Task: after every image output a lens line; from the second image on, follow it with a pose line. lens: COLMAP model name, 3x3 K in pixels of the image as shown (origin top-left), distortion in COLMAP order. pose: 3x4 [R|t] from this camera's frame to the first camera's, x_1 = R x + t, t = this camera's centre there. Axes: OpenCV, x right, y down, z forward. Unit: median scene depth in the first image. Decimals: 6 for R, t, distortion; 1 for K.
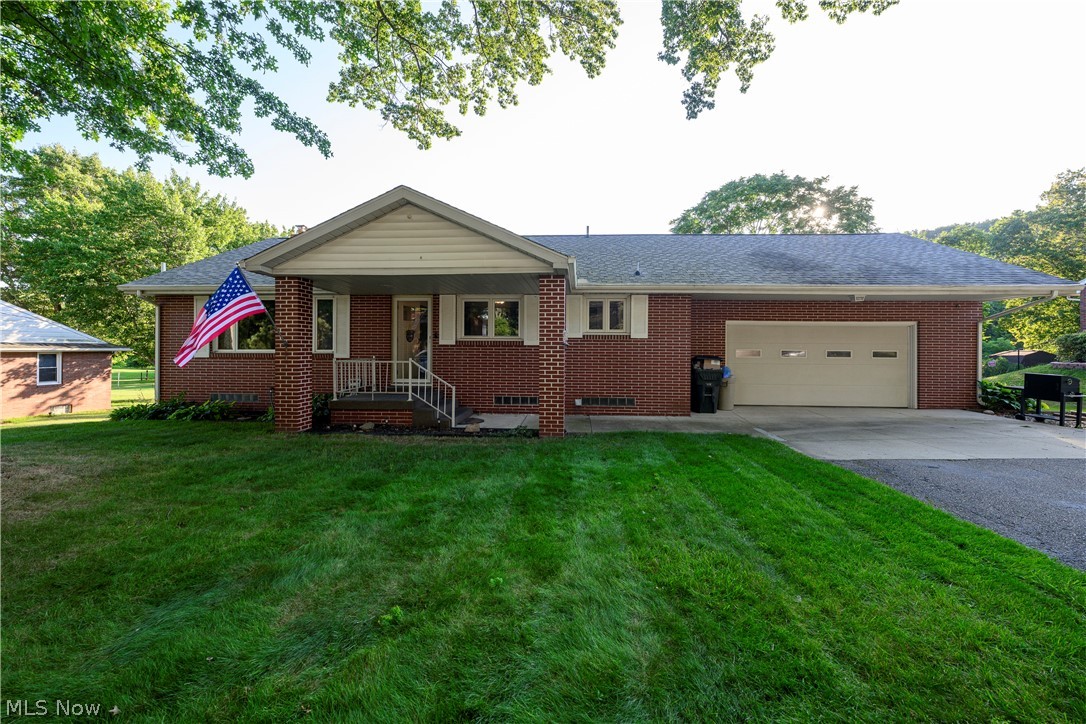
lens RADIAL K [[428.5, 0, 547.1], [0, 428.5, 344.7], [0, 0, 1]] dist [-0.001315, -0.001030]
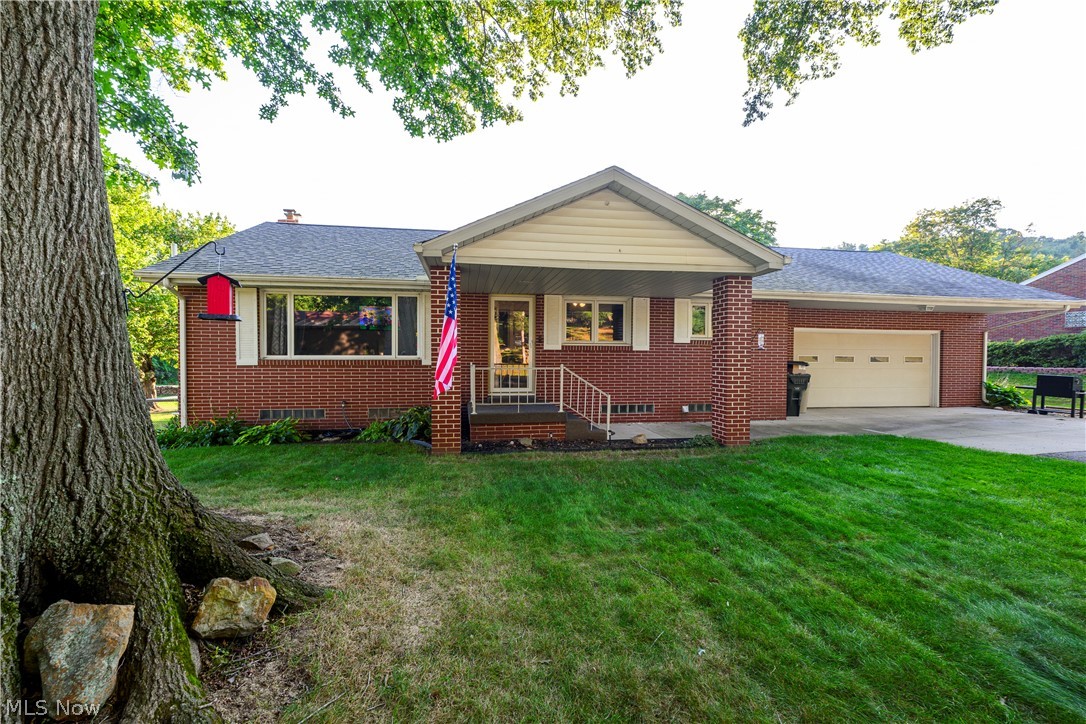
lens RADIAL K [[428.5, 0, 542.9], [0, 428.5, 362.7], [0, 0, 1]] dist [-0.001315, -0.001030]
pose [[0.978505, -0.004151, 0.206182, -0.433560], [-0.000767, 0.999717, 0.023770, 0.005396], [-0.206222, -0.023418, 0.978225, 0.109419]]
